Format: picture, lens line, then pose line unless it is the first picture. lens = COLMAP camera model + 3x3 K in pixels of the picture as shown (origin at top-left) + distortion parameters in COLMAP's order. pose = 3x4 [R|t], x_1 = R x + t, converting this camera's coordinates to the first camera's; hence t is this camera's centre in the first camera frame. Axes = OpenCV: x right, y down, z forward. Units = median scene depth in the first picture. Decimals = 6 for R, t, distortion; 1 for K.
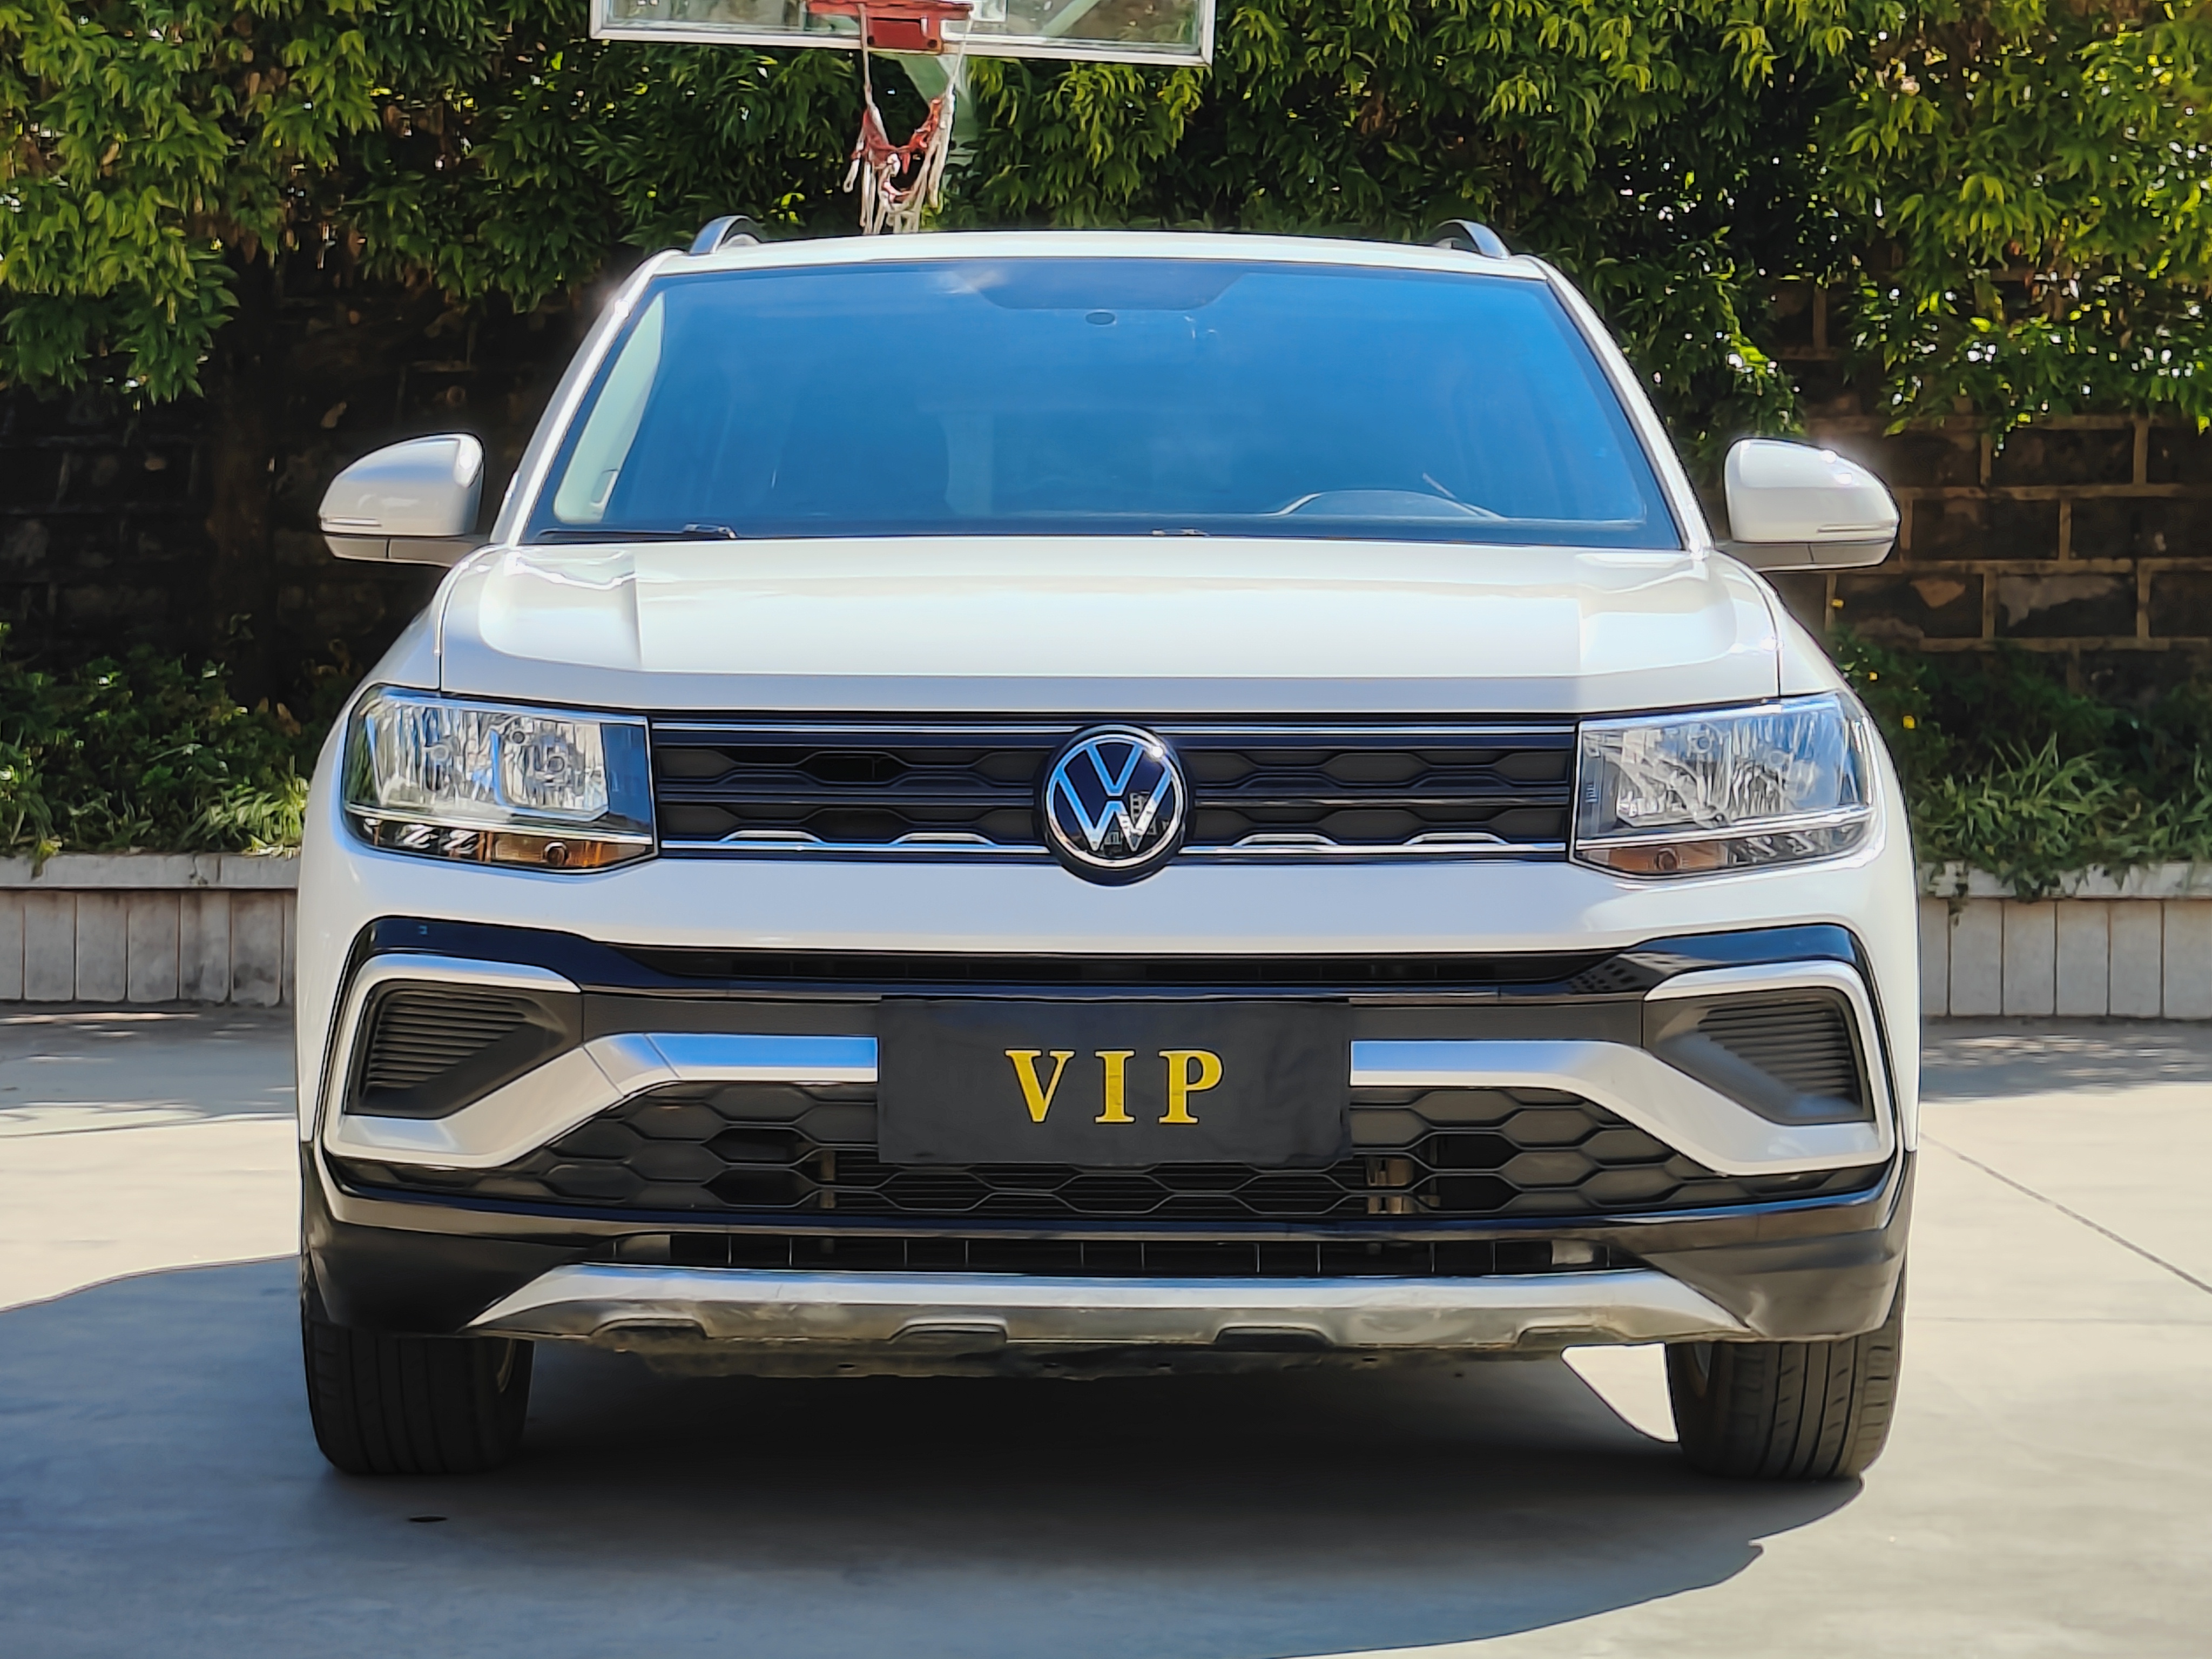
lens RADIAL K [[5005.7, 0, 1106.0], [0, 5005.7, 829.5], [0, 0, 1]] dist [0.114074, 0.033051]
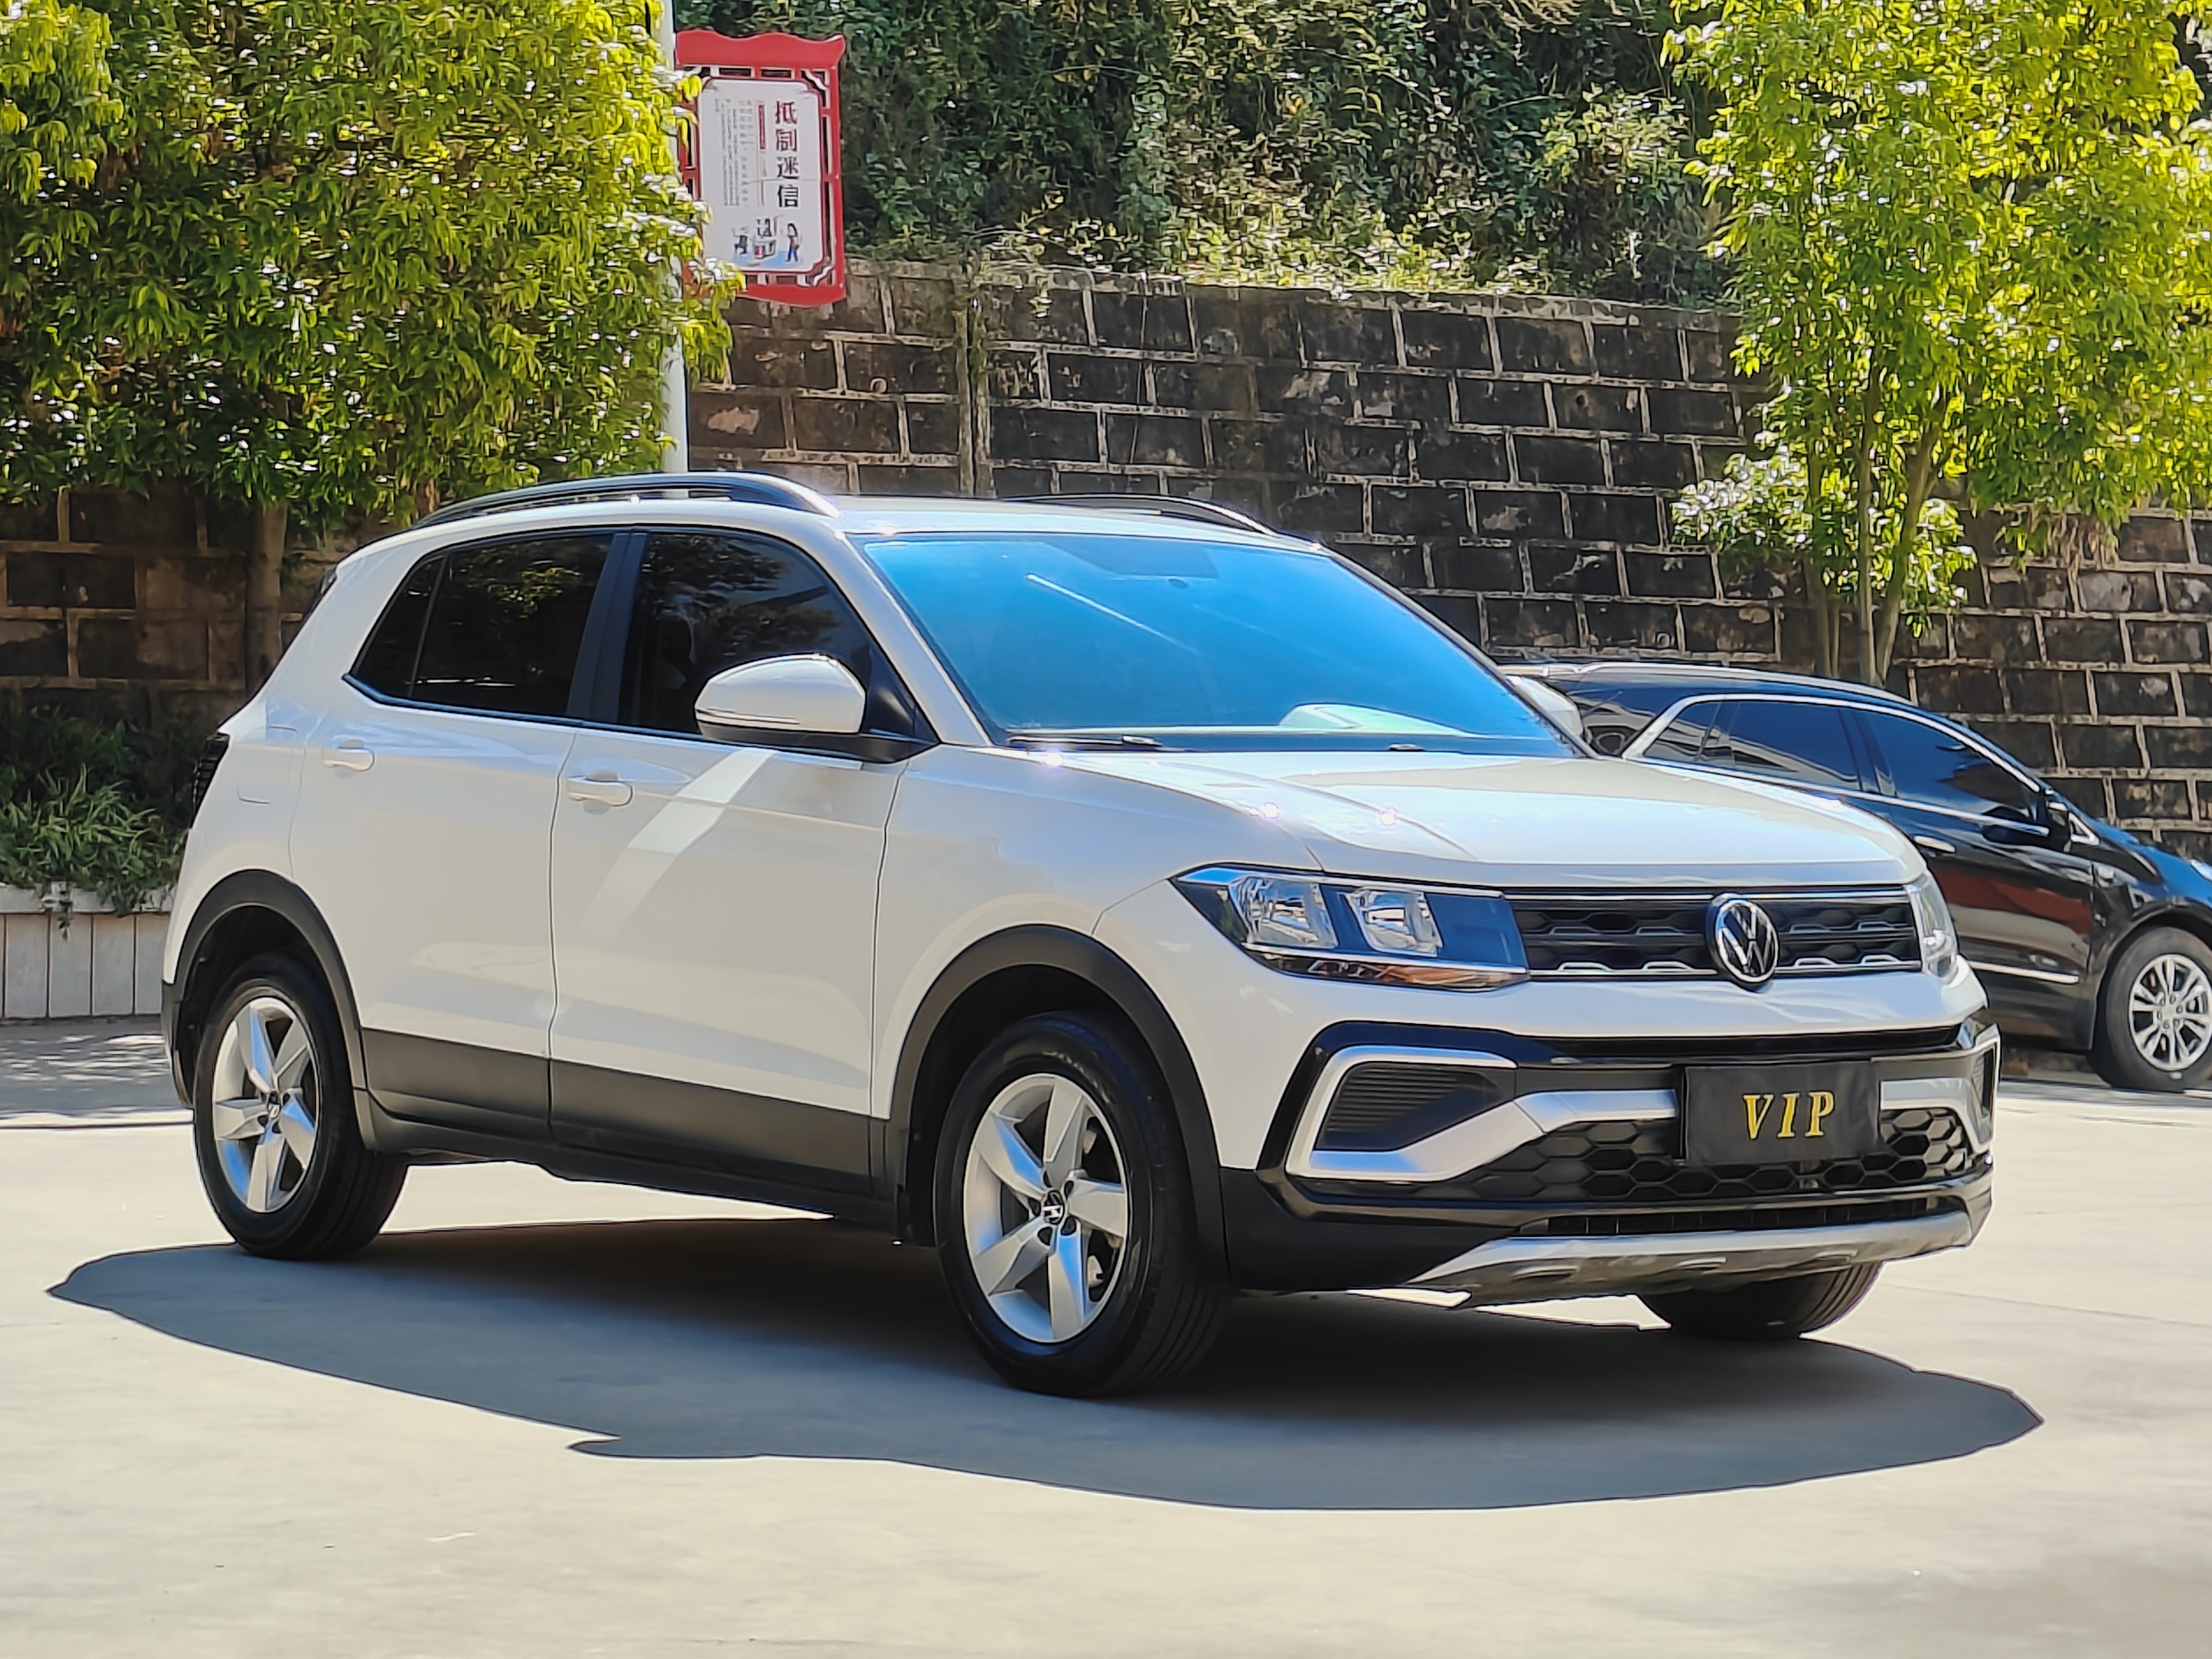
lens RADIAL K [[5005.7, 0, 1106.0], [0, 5005.7, 829.5], [0, 0, 1]] dist [0.114074, 0.033051]
pose [[0.795378, -0.002278, 0.606109, -0.341810], [-0.003540, 0.999958, 0.008404, -0.016291], [-0.606103, -0.008830, 0.795337, -0.053751]]
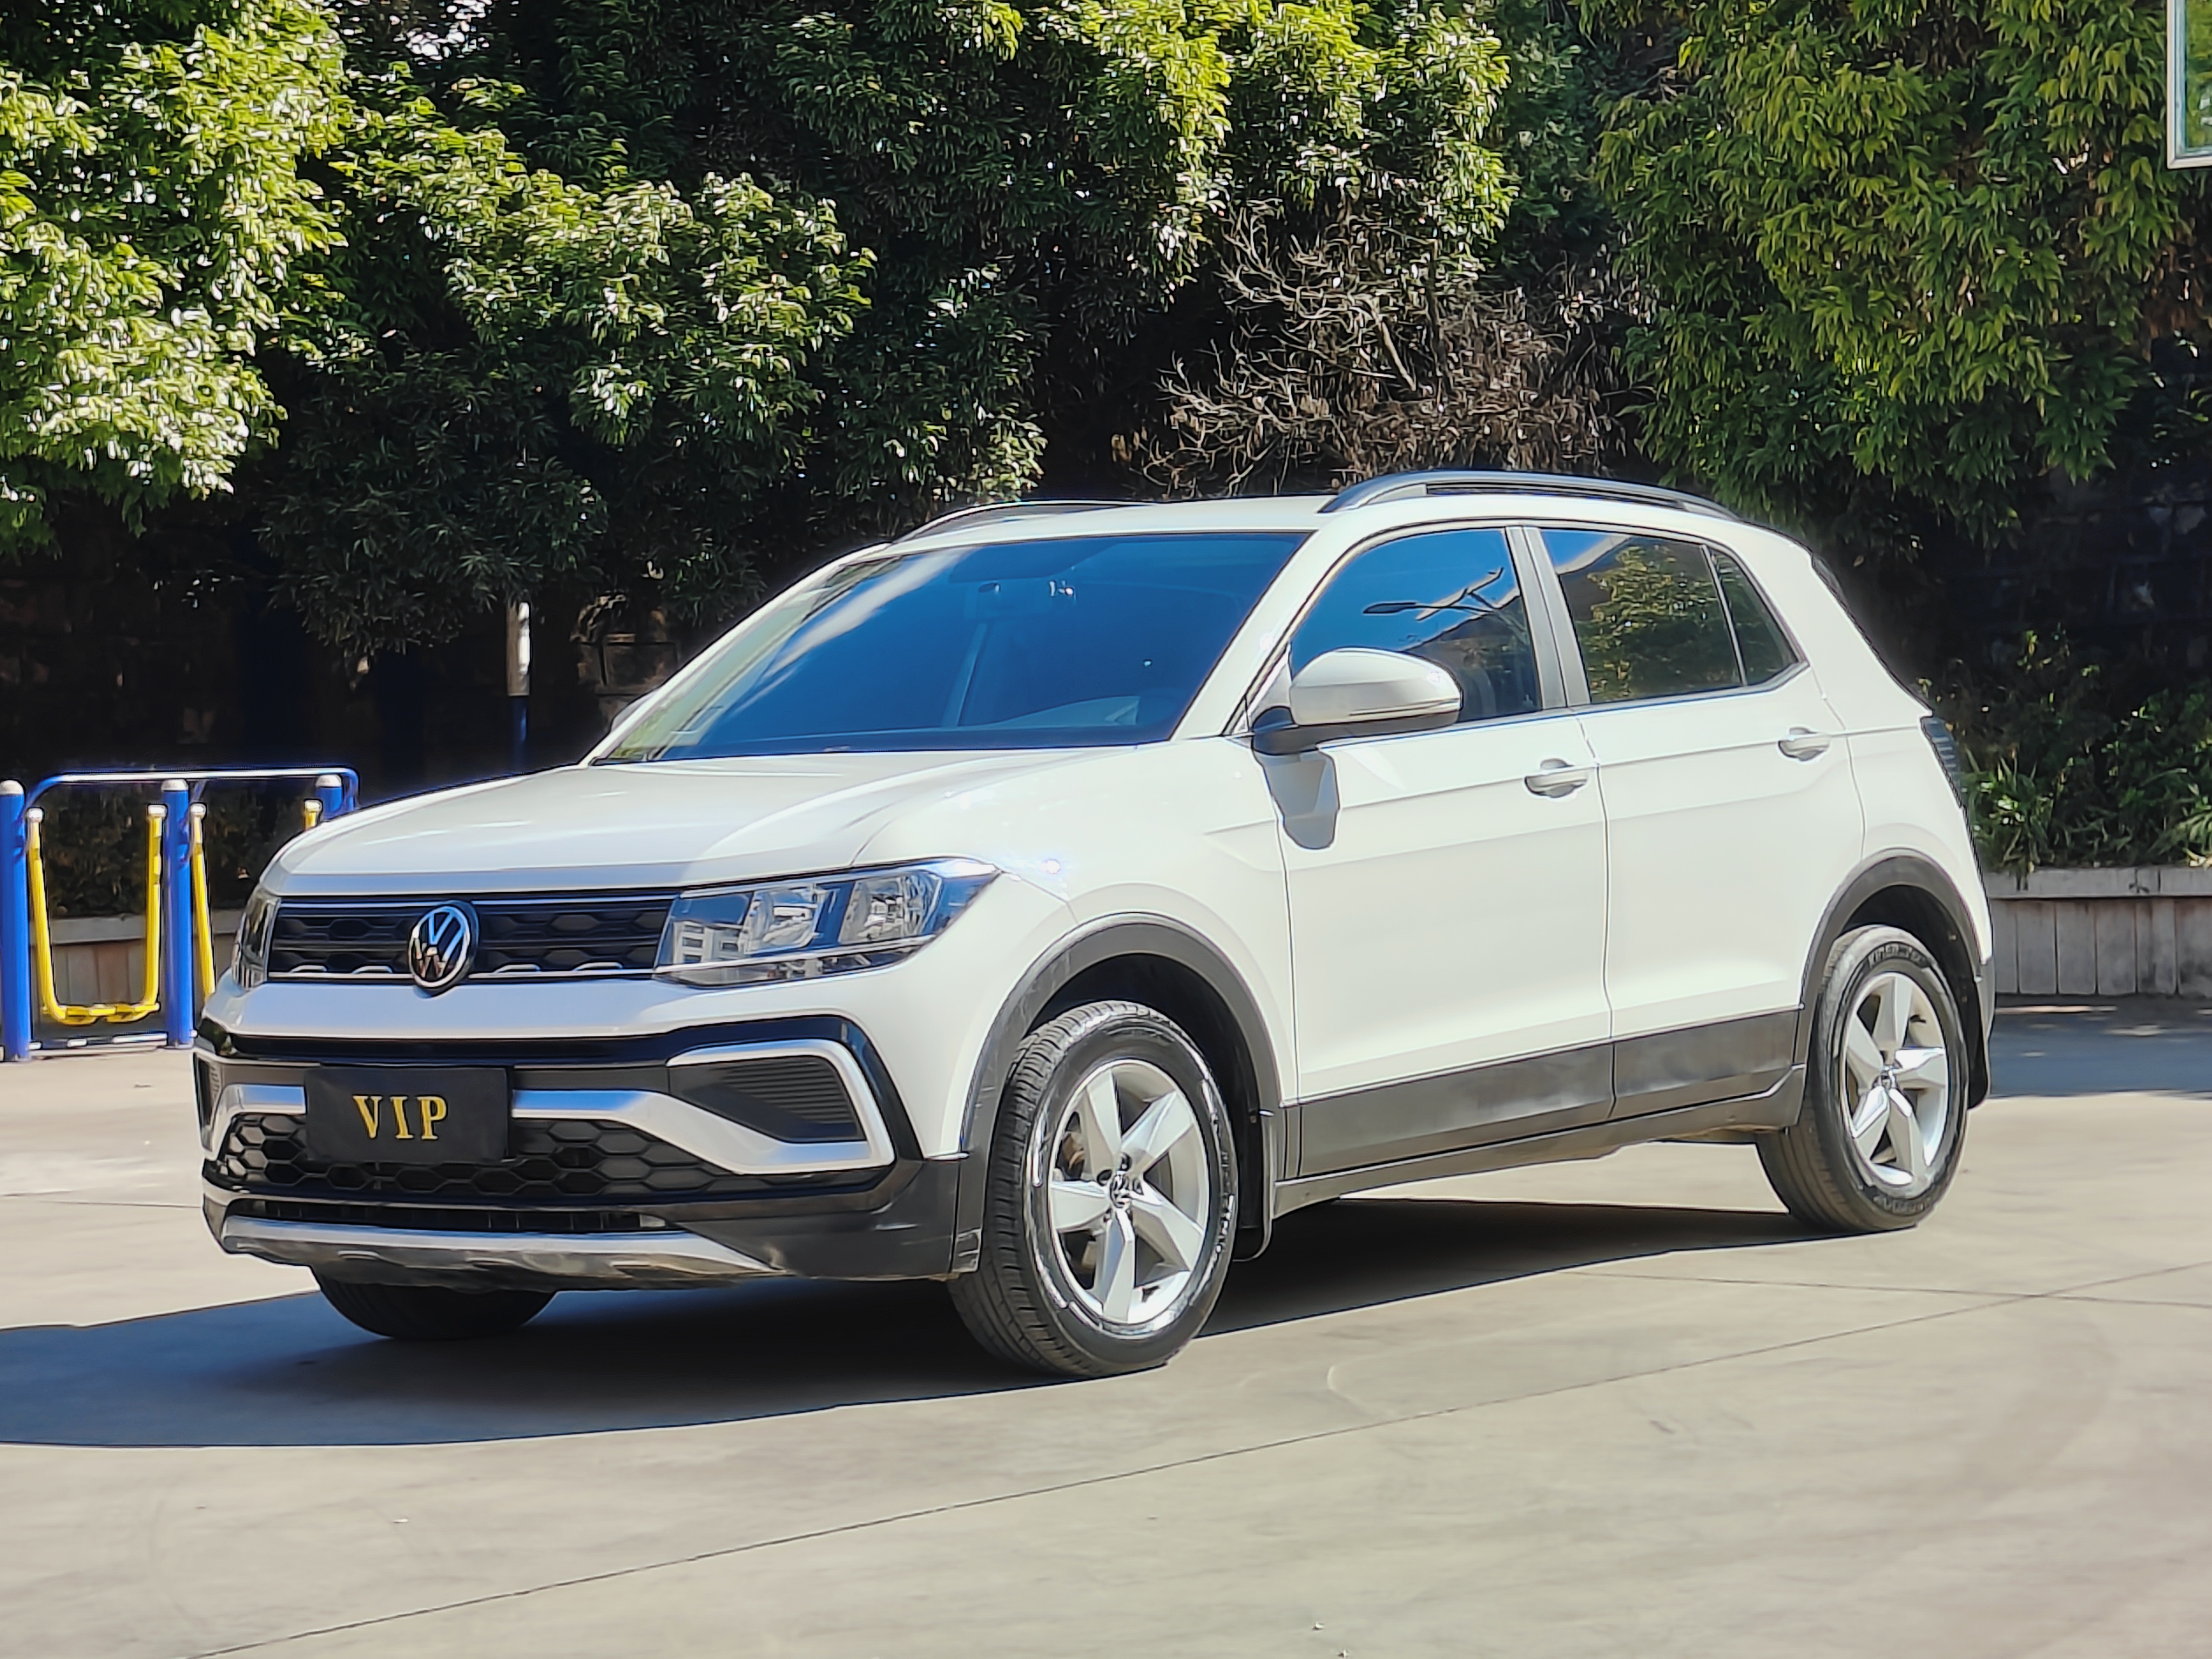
lens RADIAL K [[5018.5, 0, 1106.0], [0, 5018.5, 829.5], [0, 0, 1]] dist [0.288876, -2.248839]
pose [[0.775784, -0.026183, -0.630455, 0.365936], [0.033168, 0.999450, -0.000694, -0.010757], [0.630126, -0.020373, 0.776225, -0.051412]]
